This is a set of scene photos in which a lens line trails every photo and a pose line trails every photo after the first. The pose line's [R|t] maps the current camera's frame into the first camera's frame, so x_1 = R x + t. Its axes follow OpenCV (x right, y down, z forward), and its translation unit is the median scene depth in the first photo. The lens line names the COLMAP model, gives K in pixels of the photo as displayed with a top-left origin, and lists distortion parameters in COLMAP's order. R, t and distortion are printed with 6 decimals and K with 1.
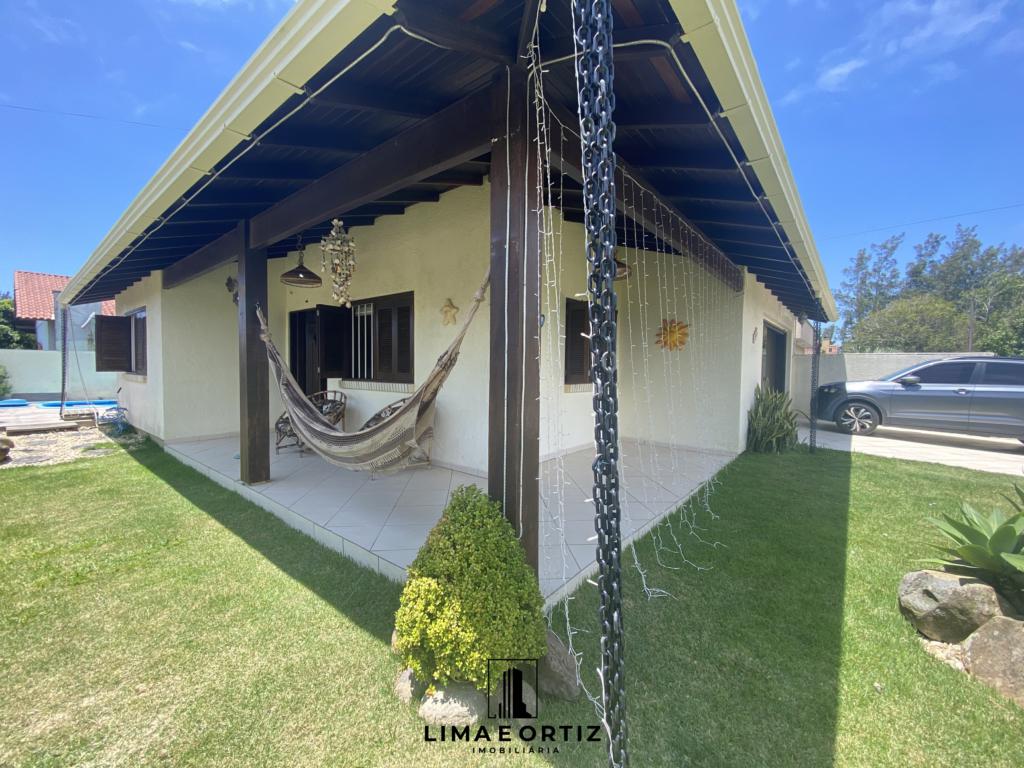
lens RADIAL K [[416.7, 0, 509.2], [0, 416.7, 384.4], [0, 0, 1]] dist [0.005856, -0.014301]
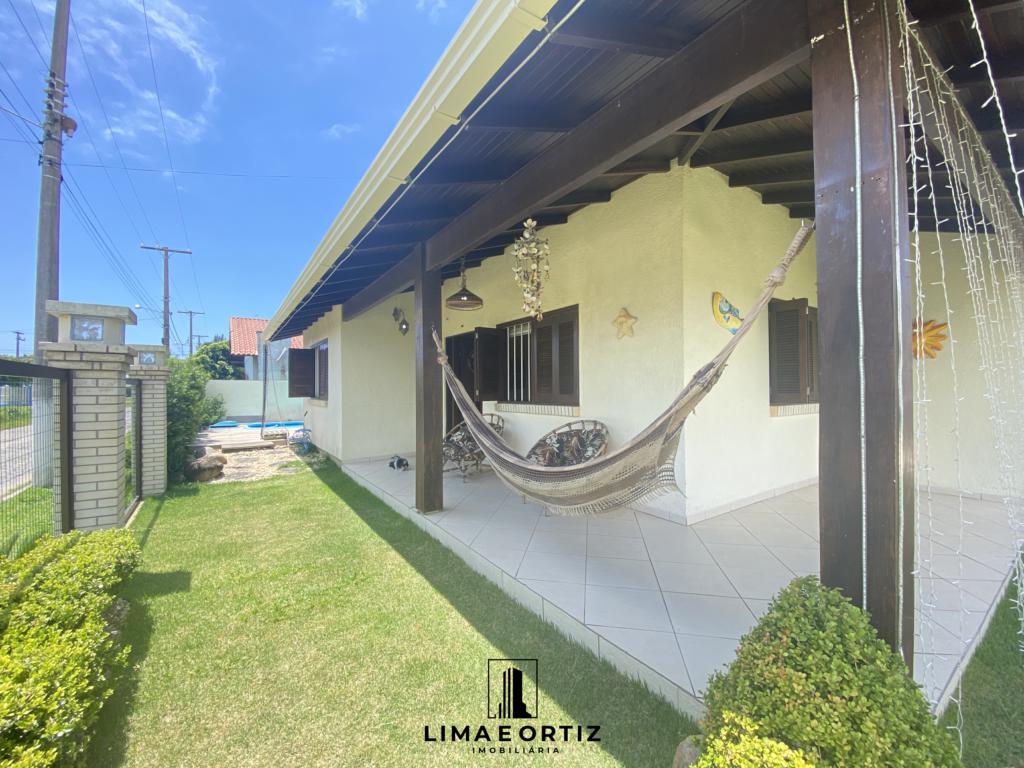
lens RADIAL K [[416.7, 0, 510.4], [0, 416.7, 383.9], [0, 0, 1]] dist [0.005856, -0.014301]
pose [[0.958722, -0.023267, -0.283393, -0.130697], [0.008839, 0.998604, -0.052085, -0.005030], [0.284209, 0.047430, 0.957588, 0.106207]]
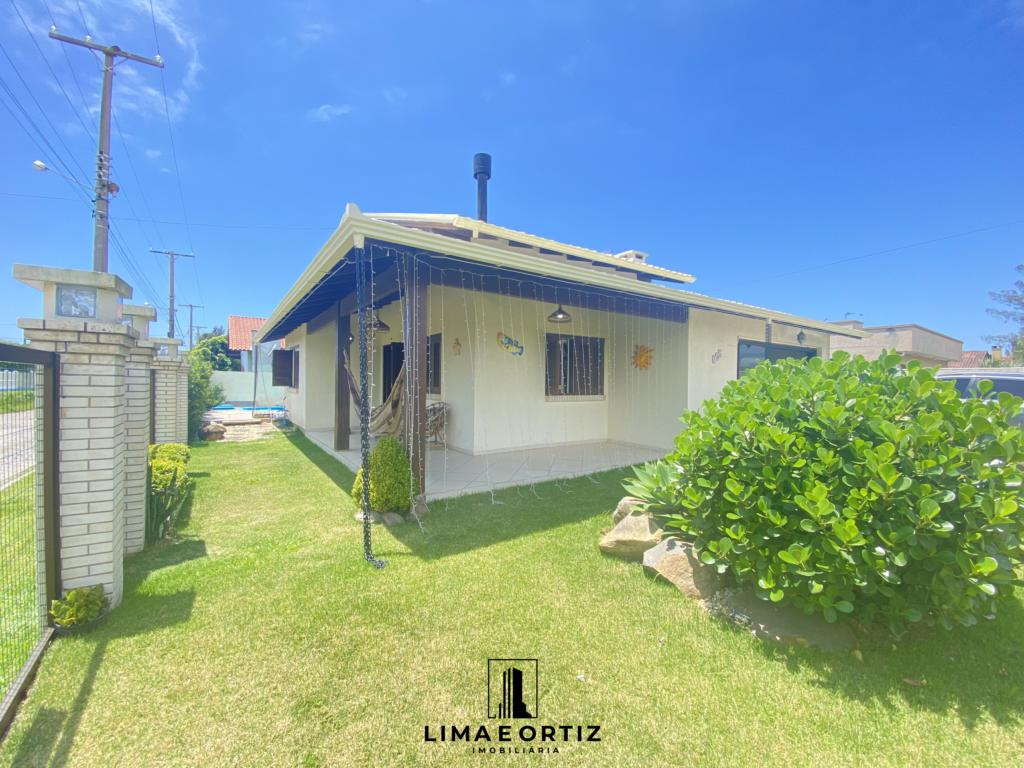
lens RADIAL K [[416.7, 0, 513.2], [0, 416.7, 384.7], [0, 0, 1]] dist [0.005856, -0.014301]
pose [[0.961851, 0.000641, -0.273574, 0.460056], [-0.011028, 0.999275, -0.036431, 0.016744], [0.273353, 0.038058, 0.961161, -0.397526]]
